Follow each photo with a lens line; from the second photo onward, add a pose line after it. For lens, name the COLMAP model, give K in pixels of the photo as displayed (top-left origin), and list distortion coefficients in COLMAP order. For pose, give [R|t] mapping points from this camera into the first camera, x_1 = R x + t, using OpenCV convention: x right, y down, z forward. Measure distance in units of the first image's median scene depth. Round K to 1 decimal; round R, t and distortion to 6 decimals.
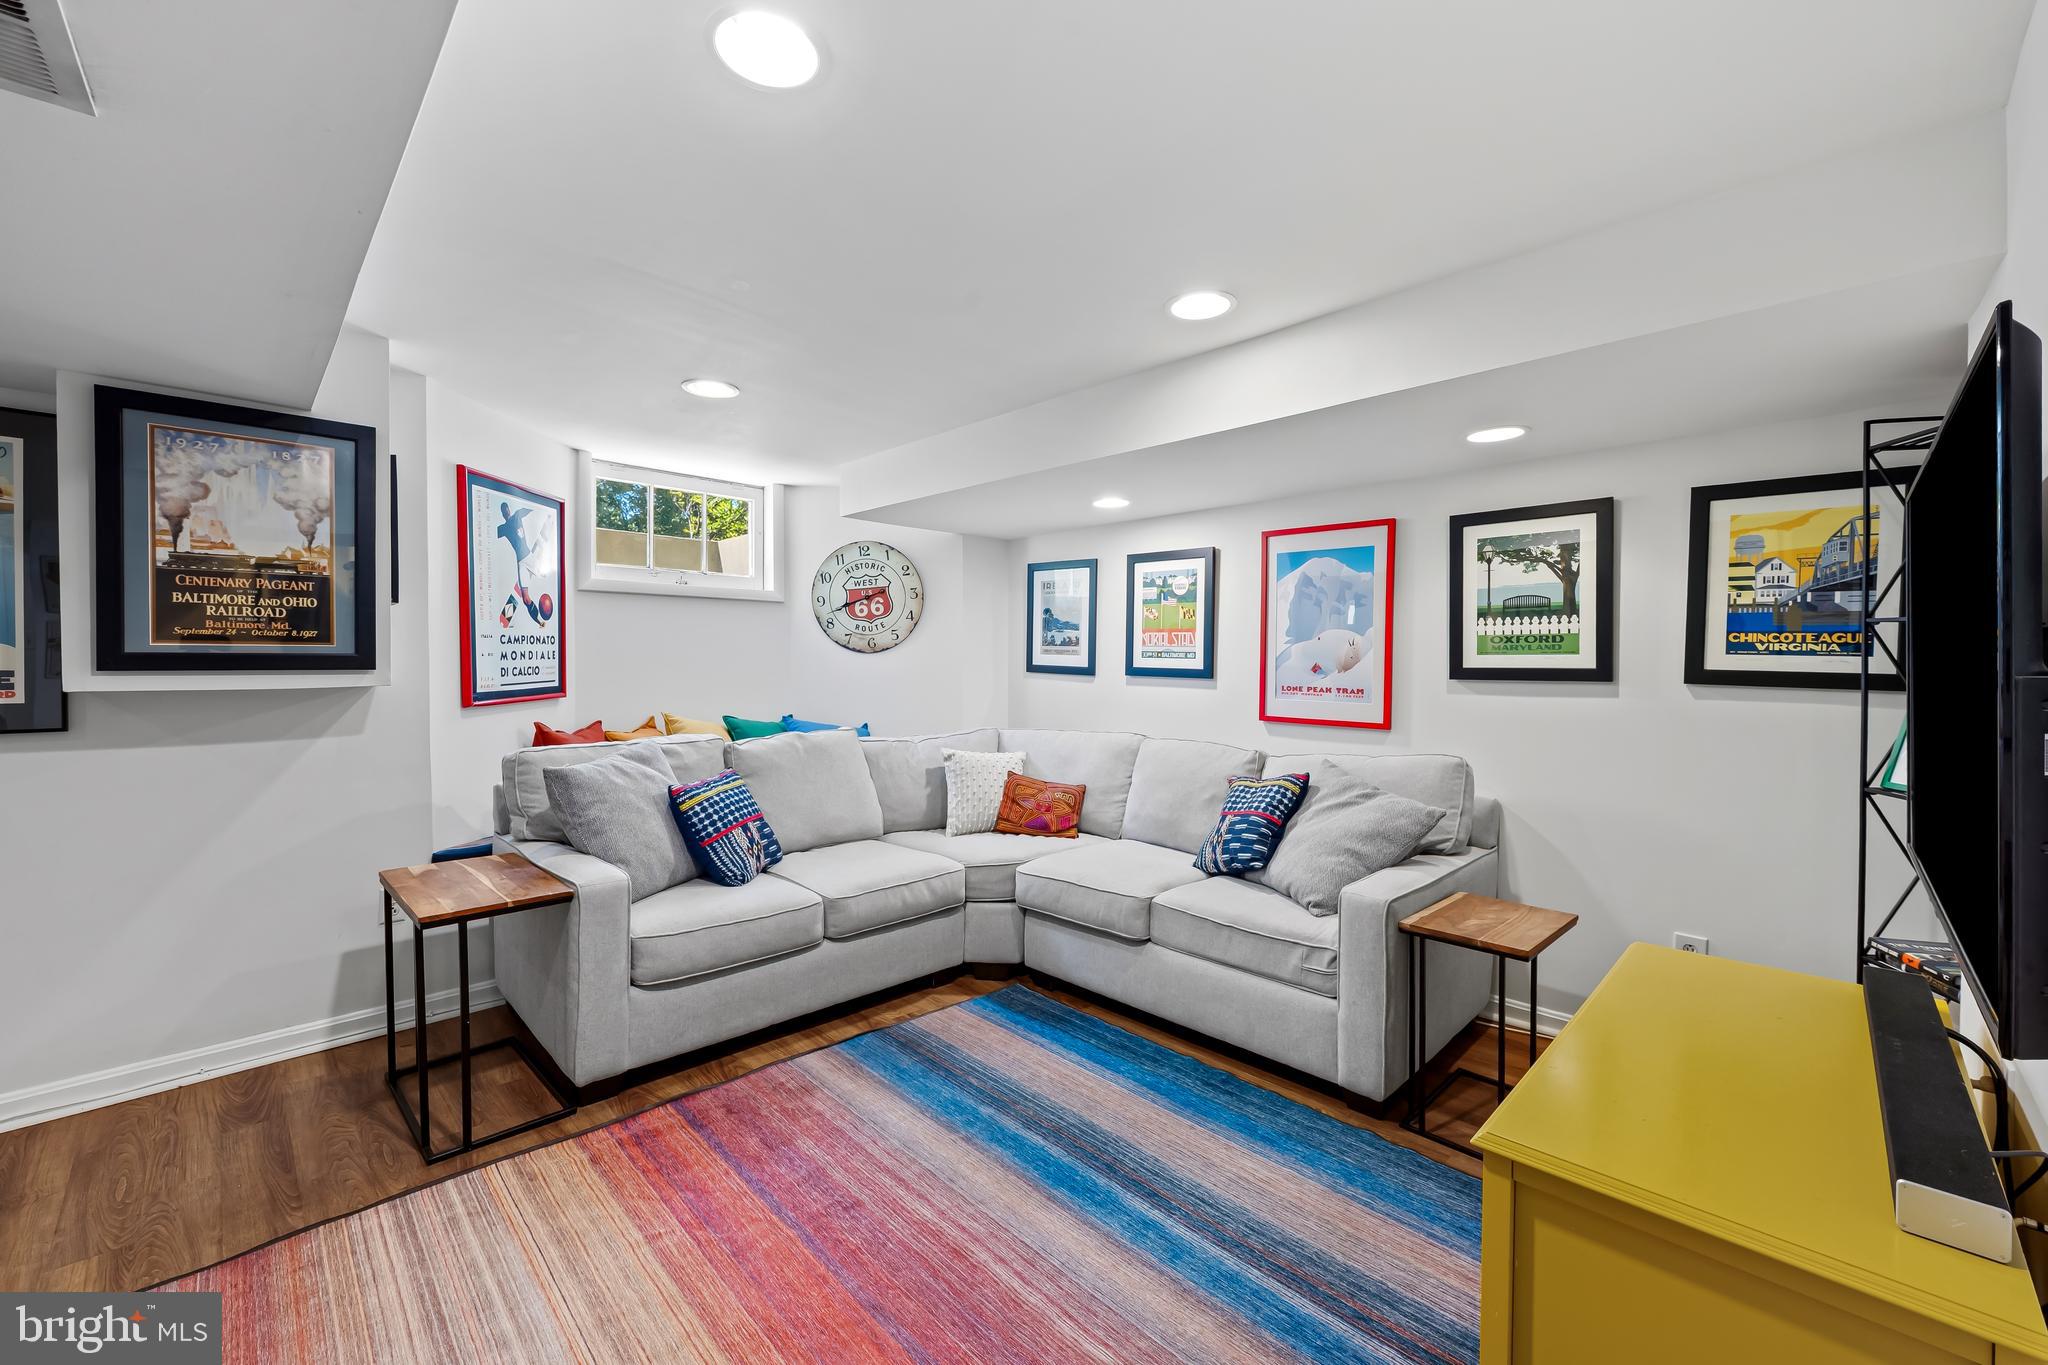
lens RADIAL K [[828.0, 0, 1023.9], [0, 828.0, 657.5], [0, 0, 1]] dist [-0.006589, 0.000318]
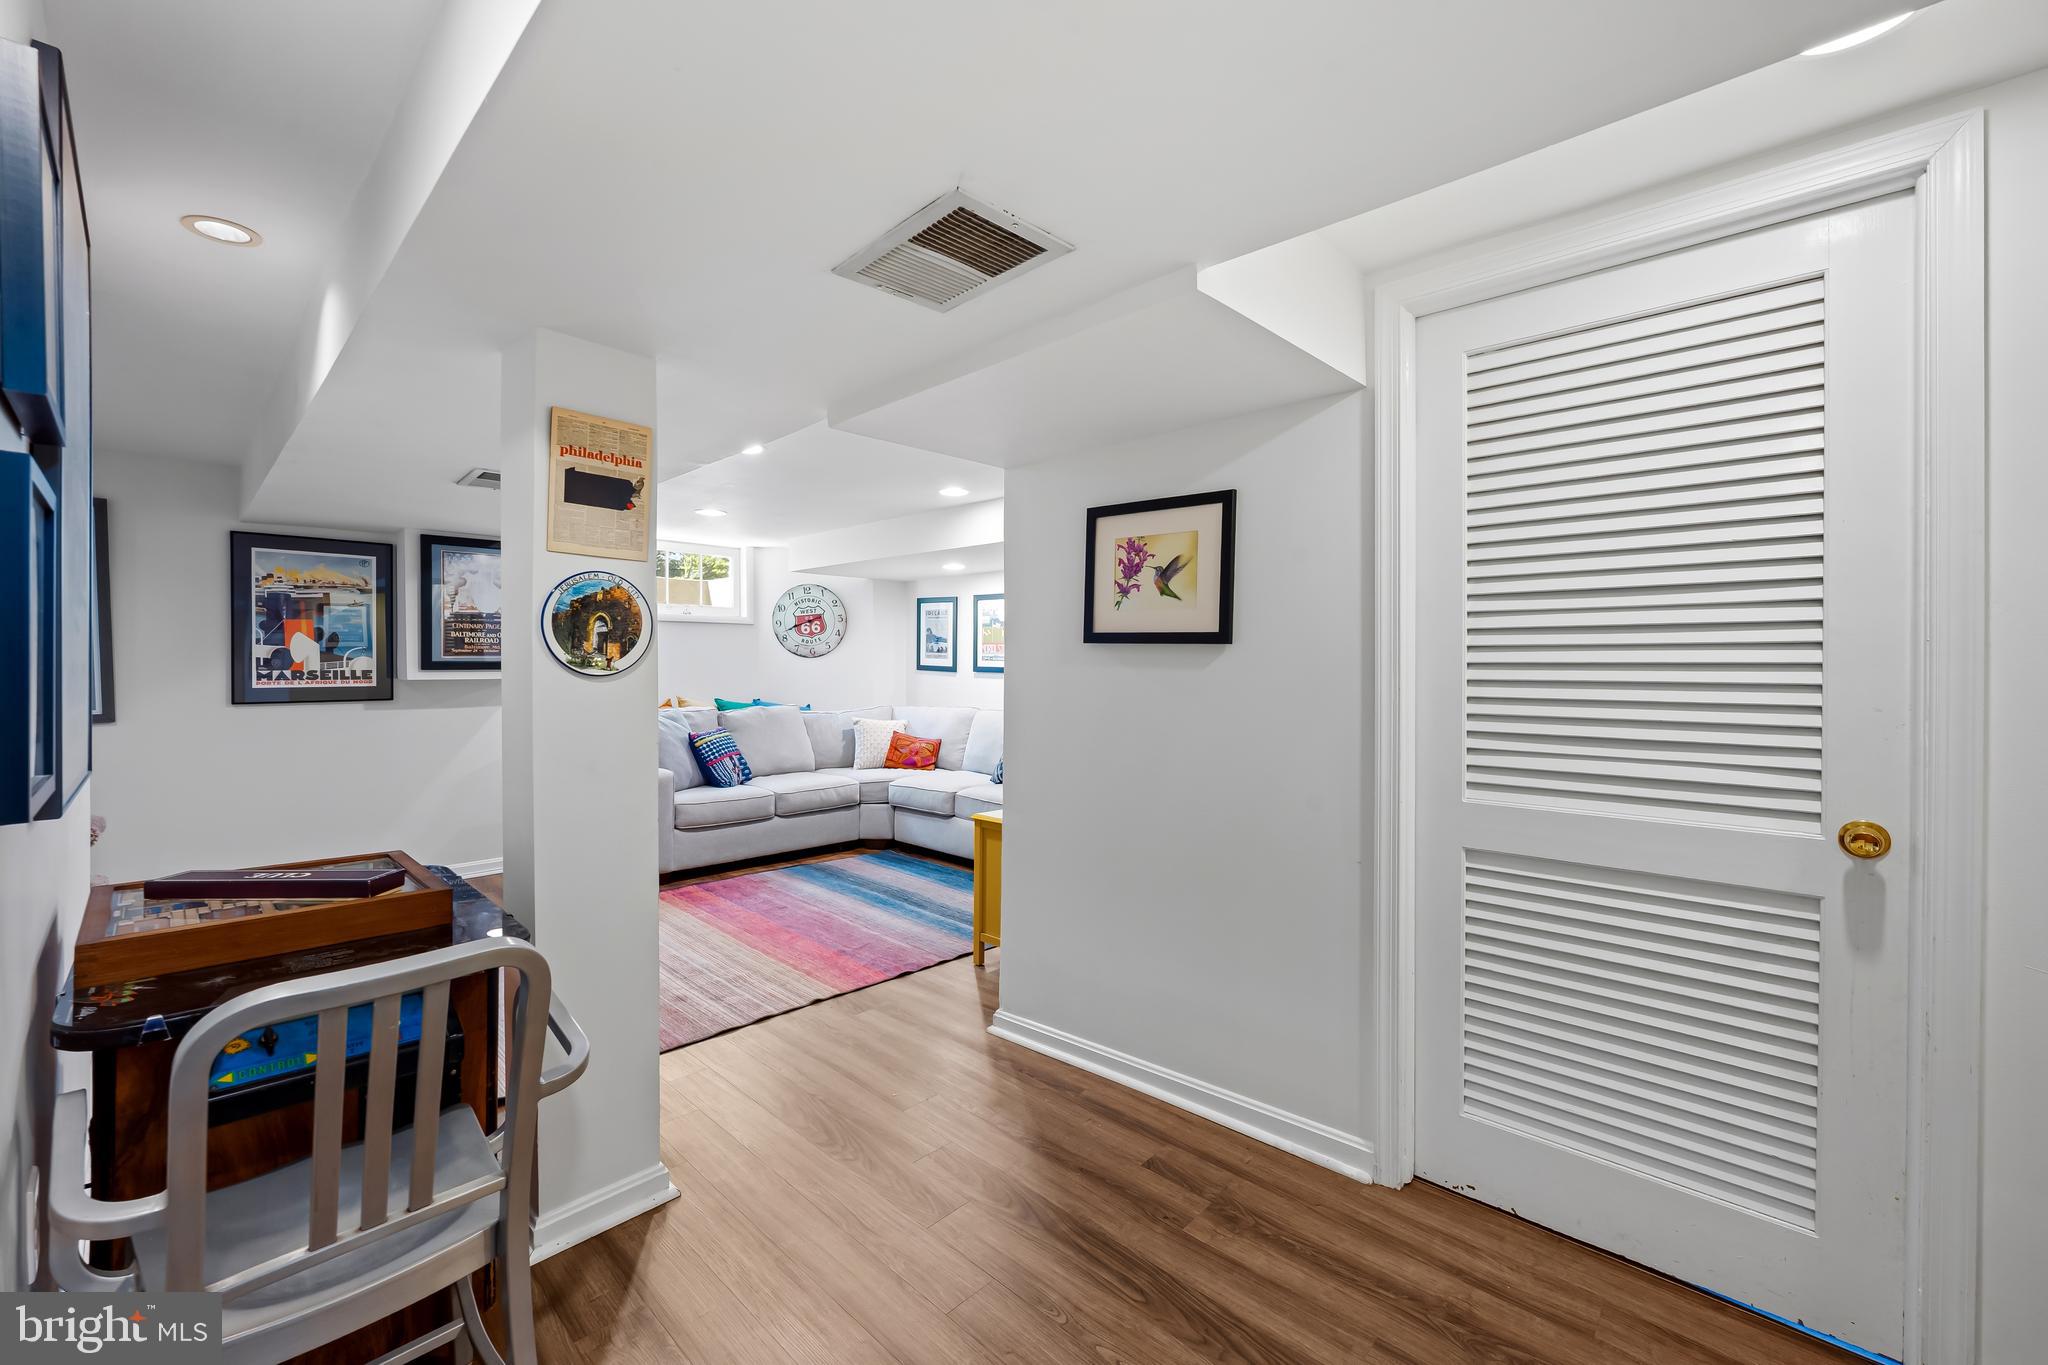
lens RADIAL K [[828.0, 0, 1023.9], [0, 828.0, 657.5], [0, 0, 1]] dist [-0.006589, 0.000318]
pose [[0.999594, -0.003039, 0.028325, 0.193690], [0.003034, 0.999995, 0.000245, -0.006160], [-0.028326, -0.000159, 0.999599, -0.635361]]
